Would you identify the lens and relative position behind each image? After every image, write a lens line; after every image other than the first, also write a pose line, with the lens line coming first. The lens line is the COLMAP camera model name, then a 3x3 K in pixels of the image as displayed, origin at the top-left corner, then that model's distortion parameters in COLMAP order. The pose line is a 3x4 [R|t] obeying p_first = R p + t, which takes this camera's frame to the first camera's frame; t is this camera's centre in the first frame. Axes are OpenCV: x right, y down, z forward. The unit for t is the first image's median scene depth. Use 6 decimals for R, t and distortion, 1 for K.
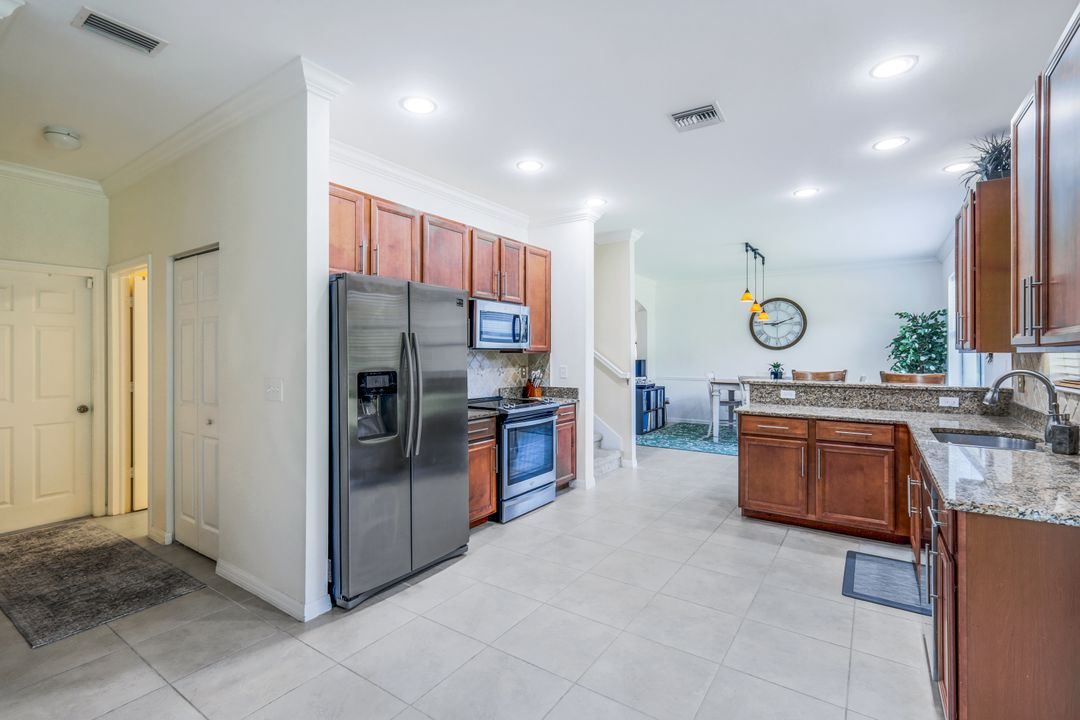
lens RADIAL K [[484.5, 0, 535.4], [0, 484.5, 356.9], [0, 0, 1]] dist [0.010577, -0.000354]
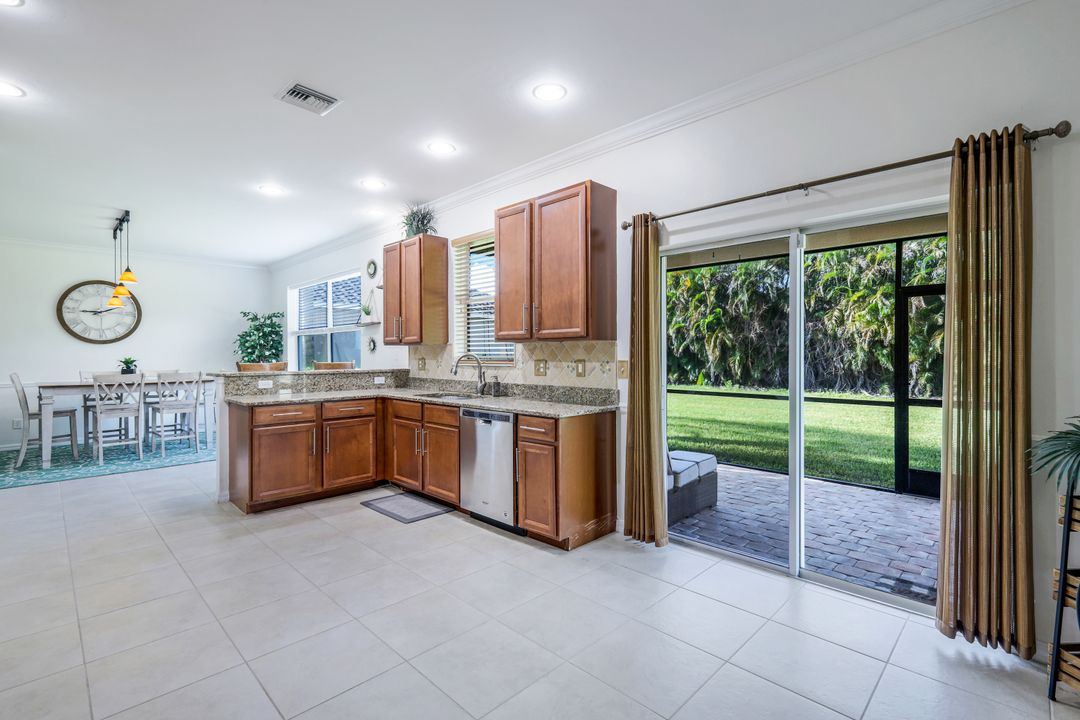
lens RADIAL K [[484.5, 0, 543.6], [0, 484.5, 358.4], [0, 0, 1]] dist [0.010577, -0.000354]
pose [[0.195997, -0.008616, 0.980567, -0.409853], [0.006218, 0.999952, 0.007543, 0.020873], [-0.980585, 0.004619, 0.196042, 0.257273]]
